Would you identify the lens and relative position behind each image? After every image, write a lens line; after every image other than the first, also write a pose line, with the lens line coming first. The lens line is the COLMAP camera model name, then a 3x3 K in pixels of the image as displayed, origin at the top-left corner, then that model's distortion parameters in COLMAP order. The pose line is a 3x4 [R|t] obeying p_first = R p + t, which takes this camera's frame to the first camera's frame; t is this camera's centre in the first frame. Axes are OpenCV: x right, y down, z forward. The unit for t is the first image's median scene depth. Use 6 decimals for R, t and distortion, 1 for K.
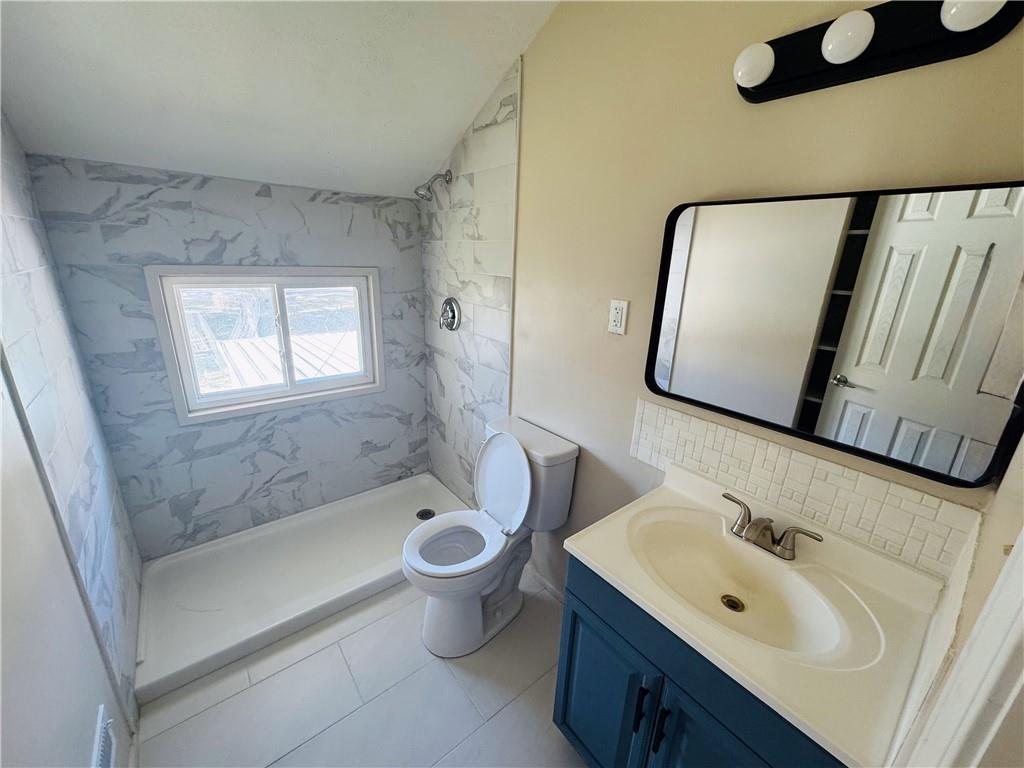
lens RADIAL K [[408.2, 0, 511.3], [0, 408.2, 382.5], [0, 0, 1]] dist [-0.003716, 0.000567]
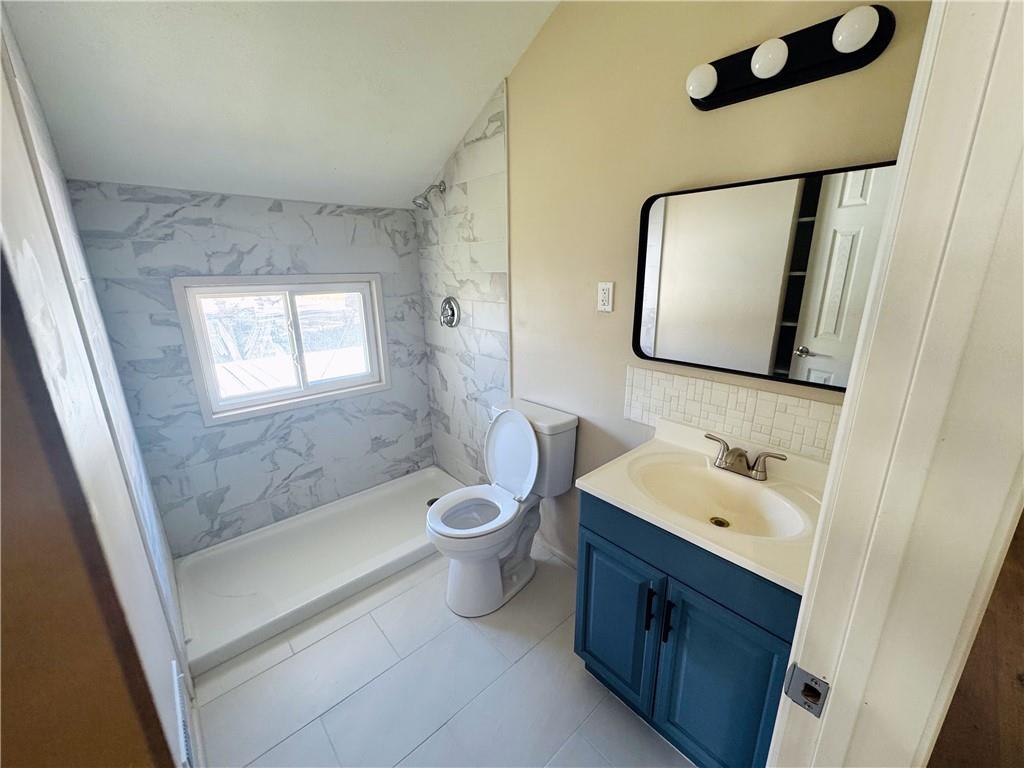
lens RADIAL K [[408.2, 0, 511.3], [0, 408.2, 382.5], [0, 0, 1]] dist [-0.003716, 0.000567]
pose [[0.997302, -0.061995, 0.039319, -0.048973], [0.063149, 0.997588, -0.028821, 0.073985], [-0.037438, 0.031227, 0.998811, -0.102973]]
